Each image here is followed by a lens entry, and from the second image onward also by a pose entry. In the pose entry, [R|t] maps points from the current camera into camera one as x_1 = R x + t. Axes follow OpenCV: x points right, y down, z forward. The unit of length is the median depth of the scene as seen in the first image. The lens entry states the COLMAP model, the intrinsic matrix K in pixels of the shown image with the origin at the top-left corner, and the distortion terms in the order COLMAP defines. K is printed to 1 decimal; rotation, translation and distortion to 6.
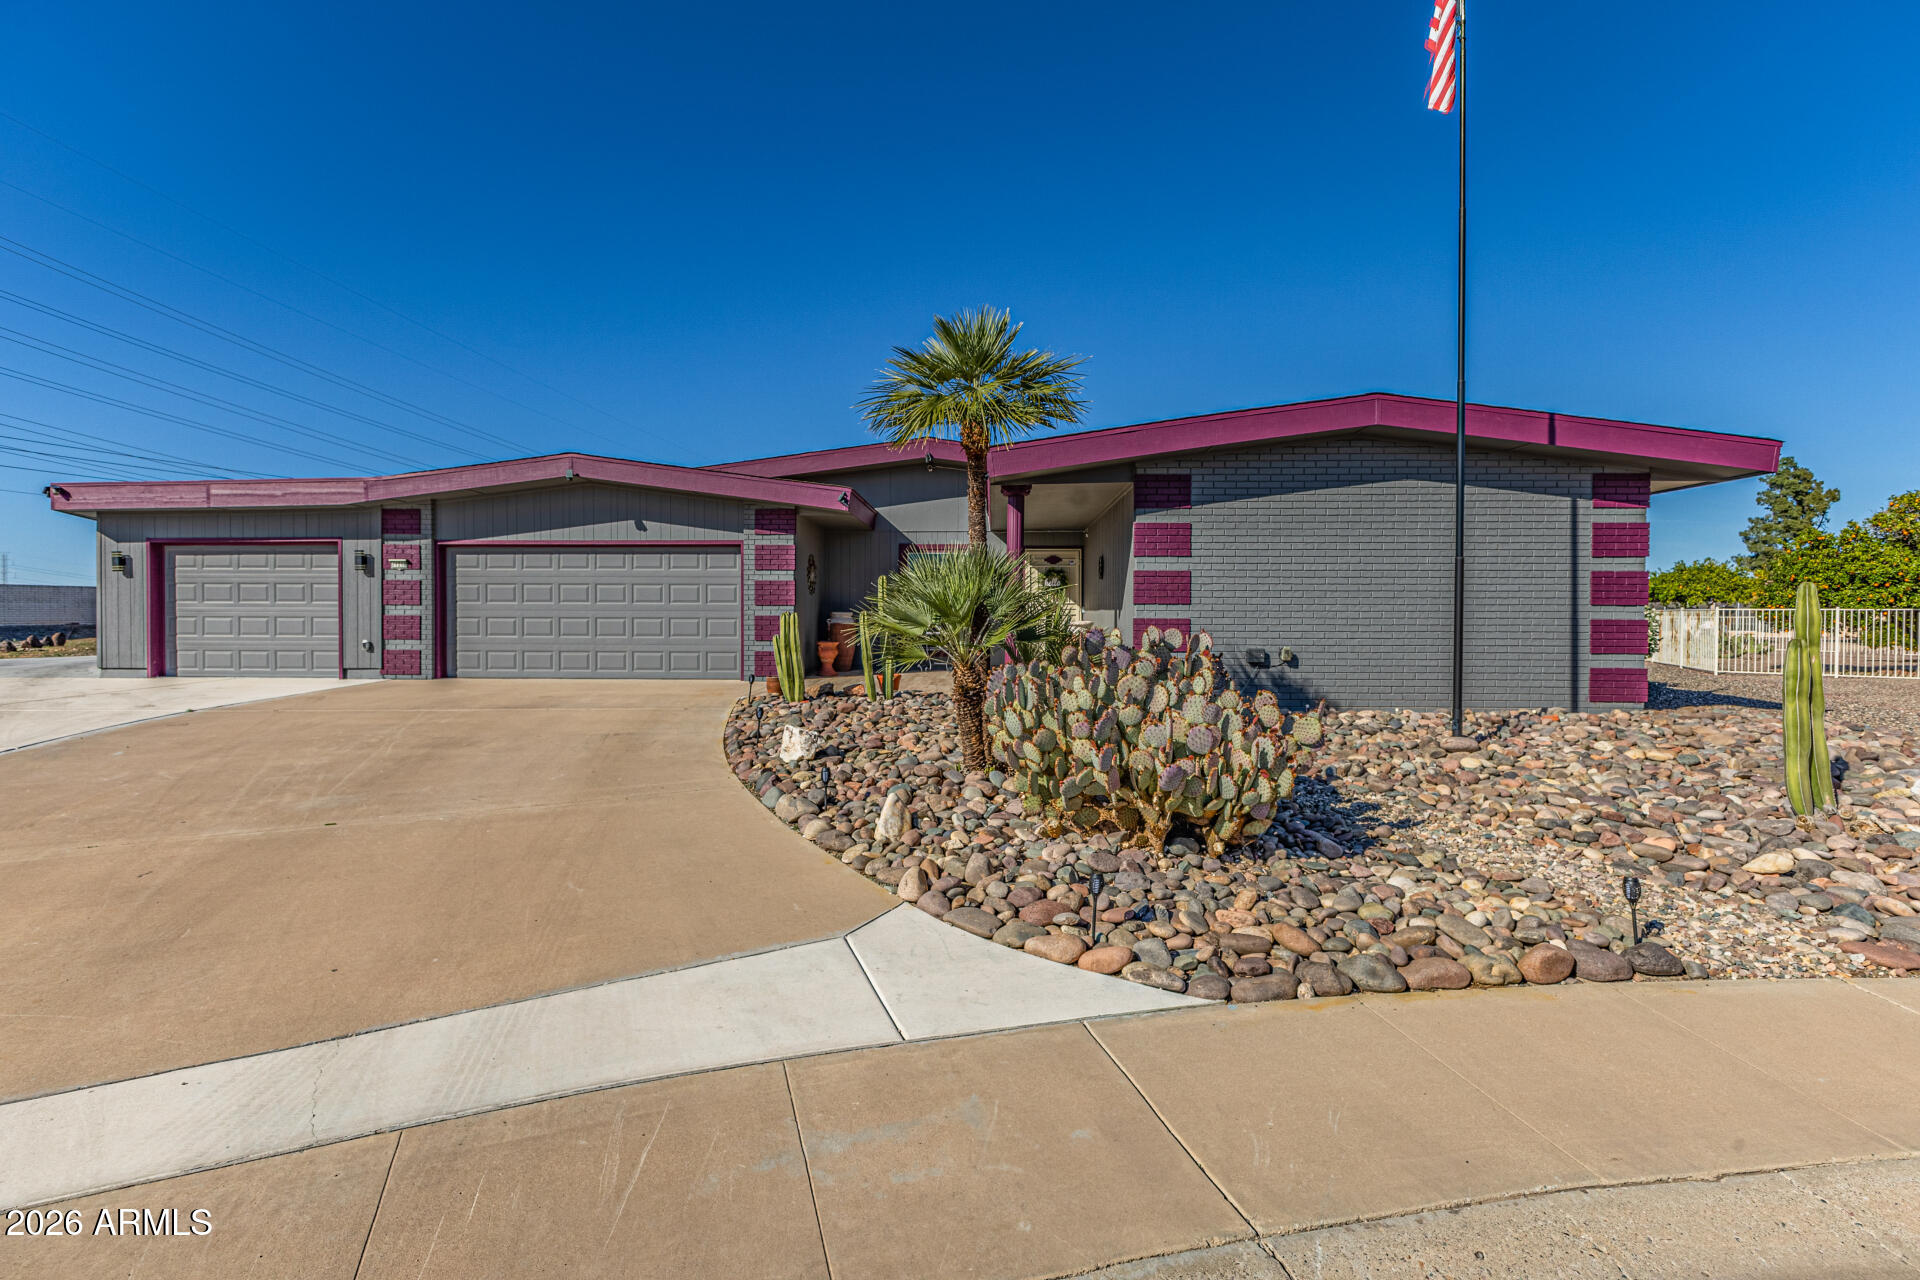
lens RADIAL K [[882.2, 0, 965.2], [0, 882.2, 632.4], [0, 0, 1]] dist [-0.000716, -0.001023]
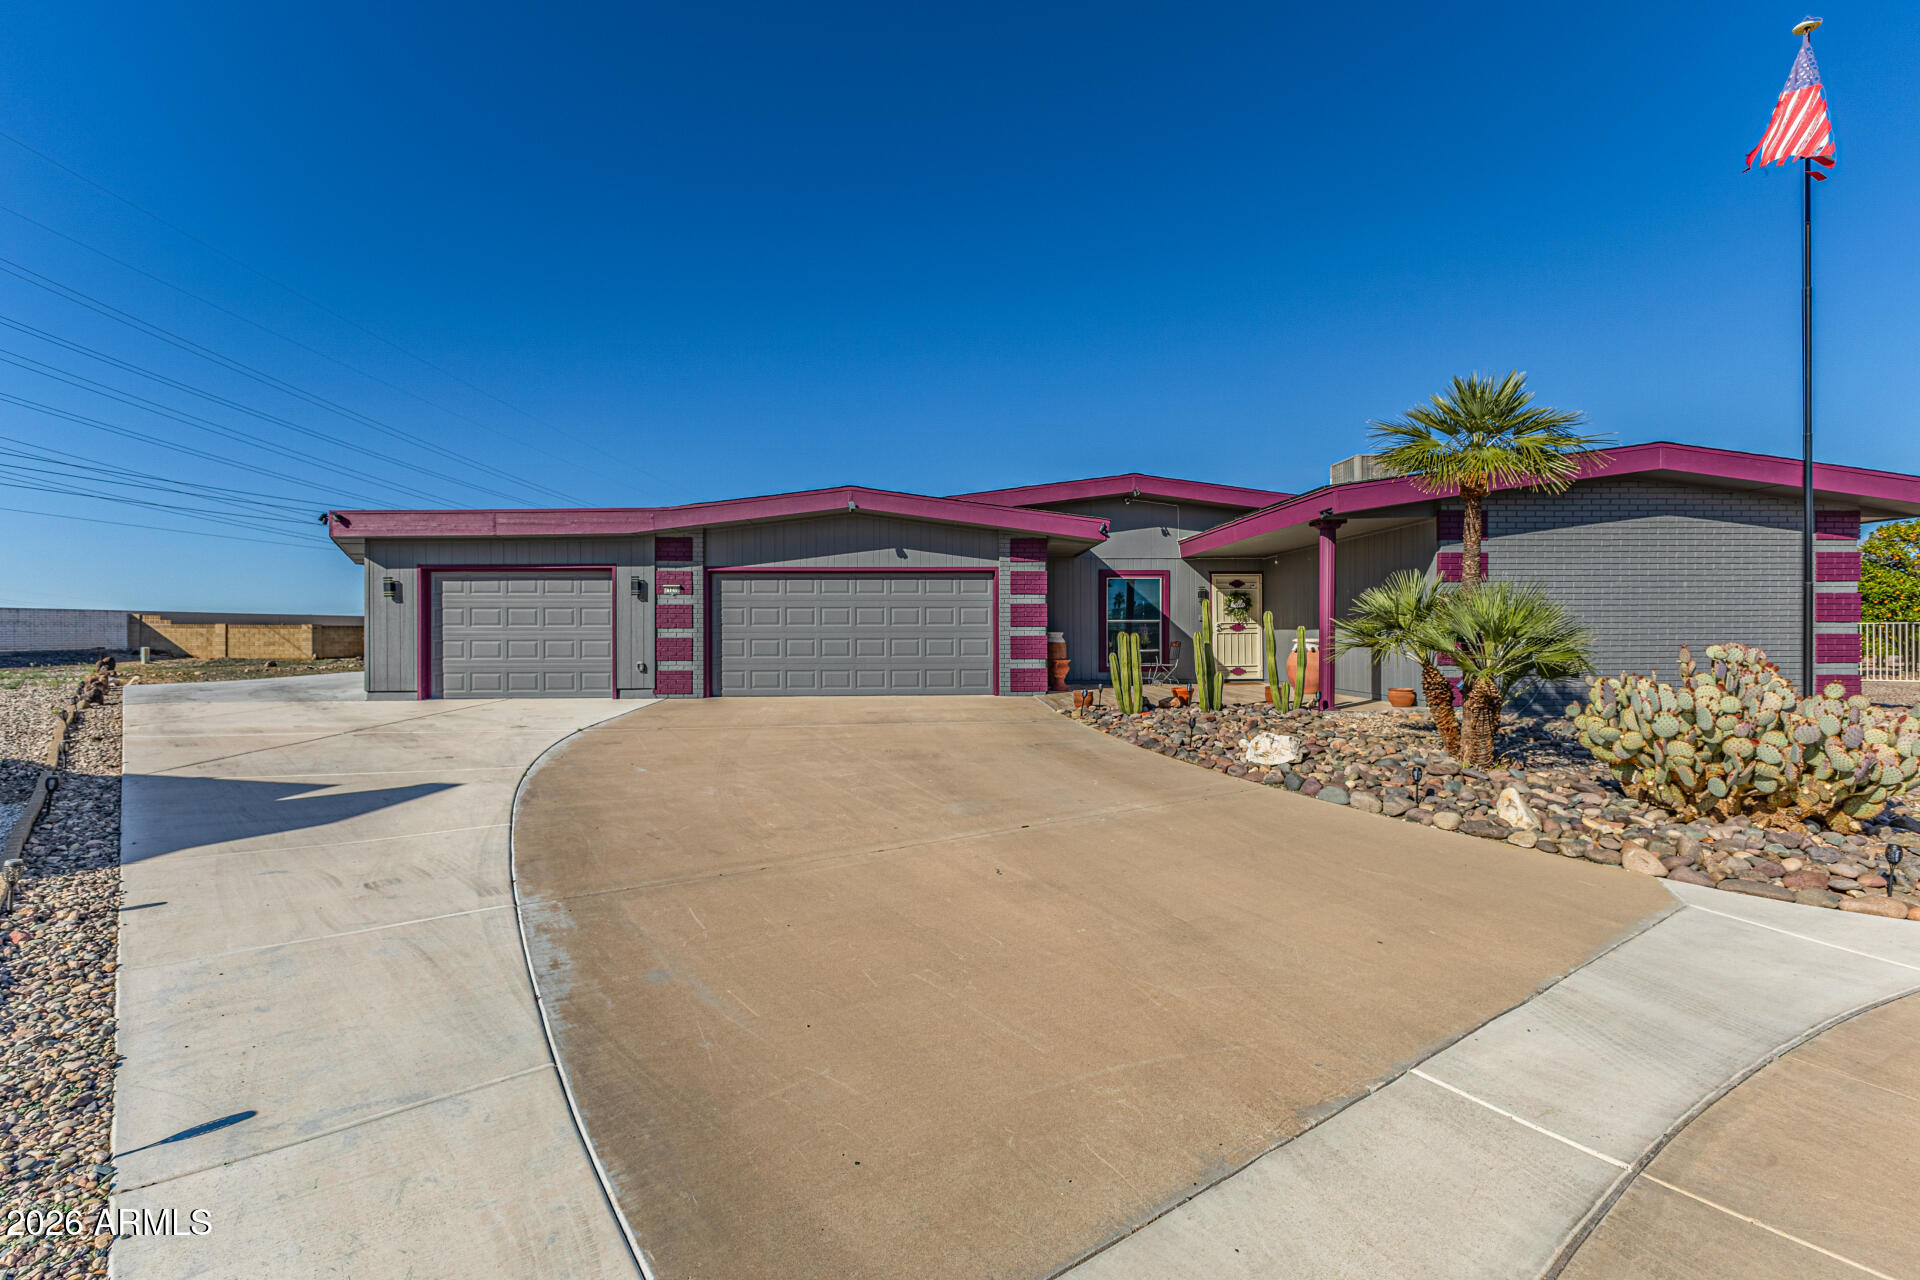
lens RADIAL K [[829.8, 0, 964.4], [0, 829.8, 634.0], [0, 0, 1]] dist [0.010950, -0.003381]
pose [[0.996832, -0.007097, 0.079218, -0.377248], [0.008553, 0.999800, -0.018061, -0.003023], [-0.079074, 0.018681, 0.996694, -0.019284]]
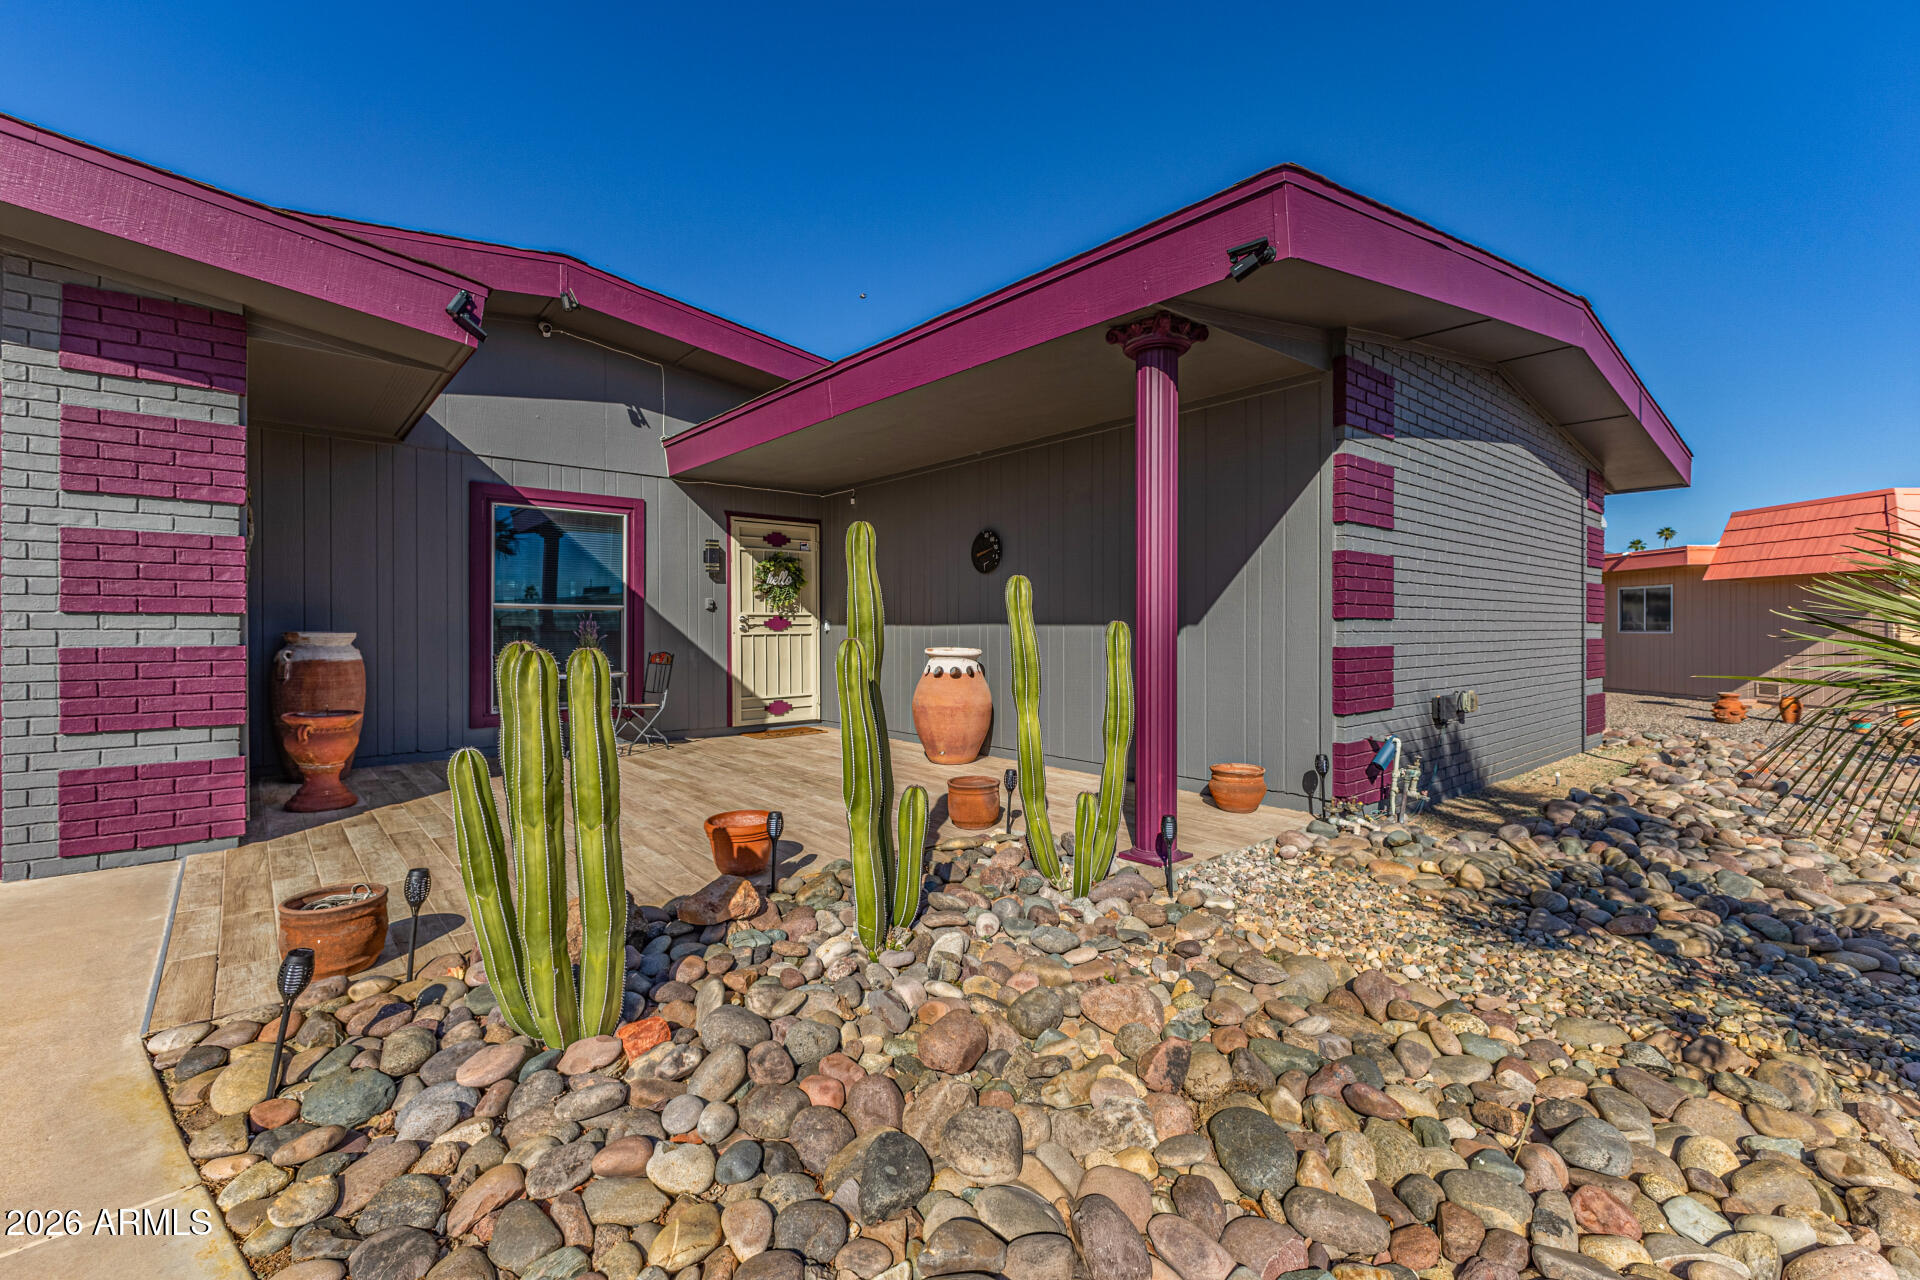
lens RADIAL K [[829.8, 0, 962.6], [0, 829.8, 636.1], [0, 0, 1]] dist [0.010950, -0.003381]
pose [[0.738201, -0.008133, 0.674532, -0.205554], [0.013540, 0.999905, -0.002762, -0.017983], [-0.674445, 0.011173, 0.738240, 0.596698]]
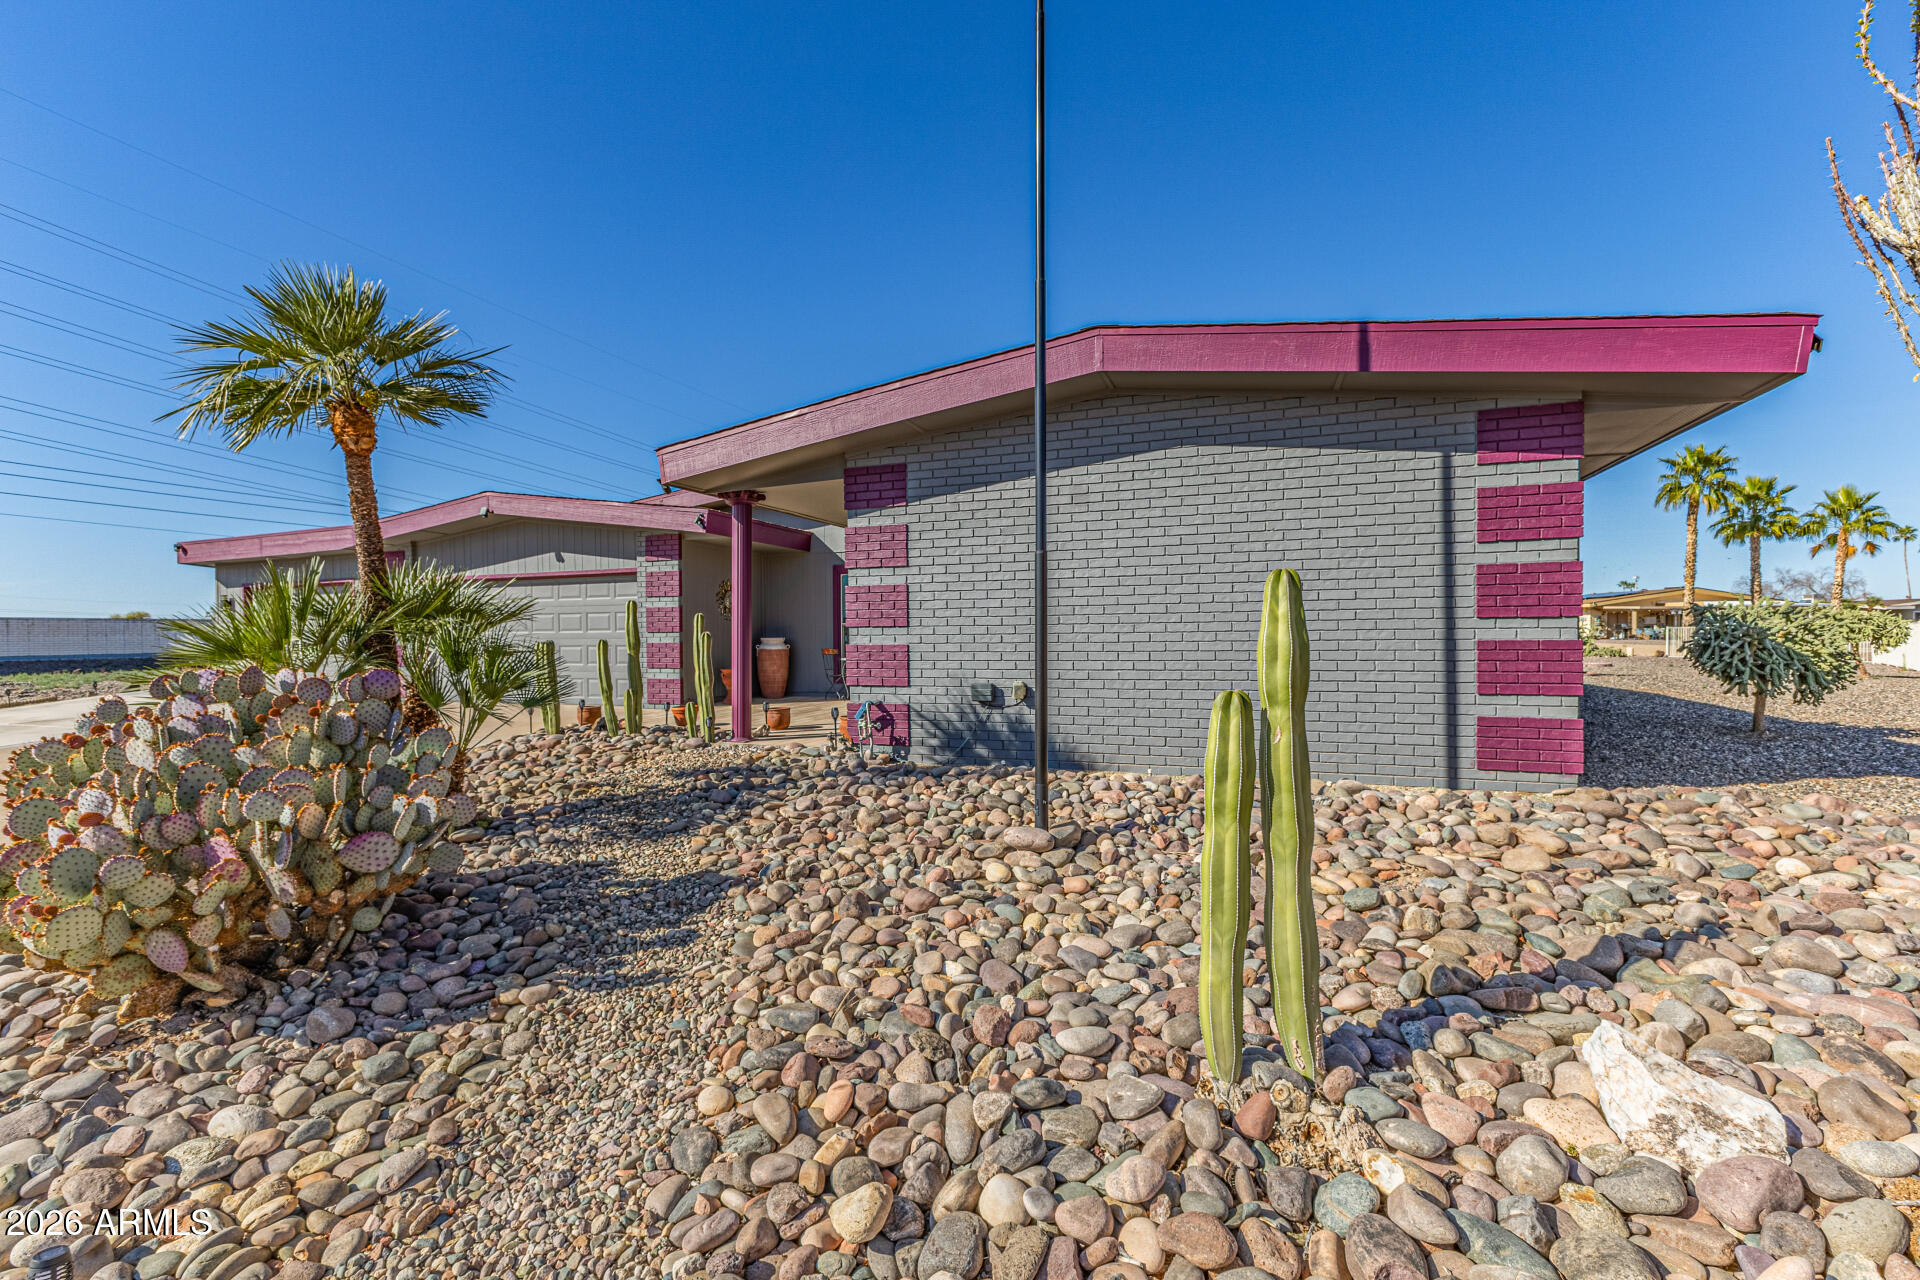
lens RADIAL K [[829.8, 0, 960.8], [0, 829.8, 656.5], [0, 0, 1]] dist [0.010950, -0.003381]
pose [[0.946537, -0.003041, -0.322582, 0.401582], [0.003894, 0.999990, 0.001997, -0.004303], [0.322573, -0.003146, 0.946539, 0.225870]]
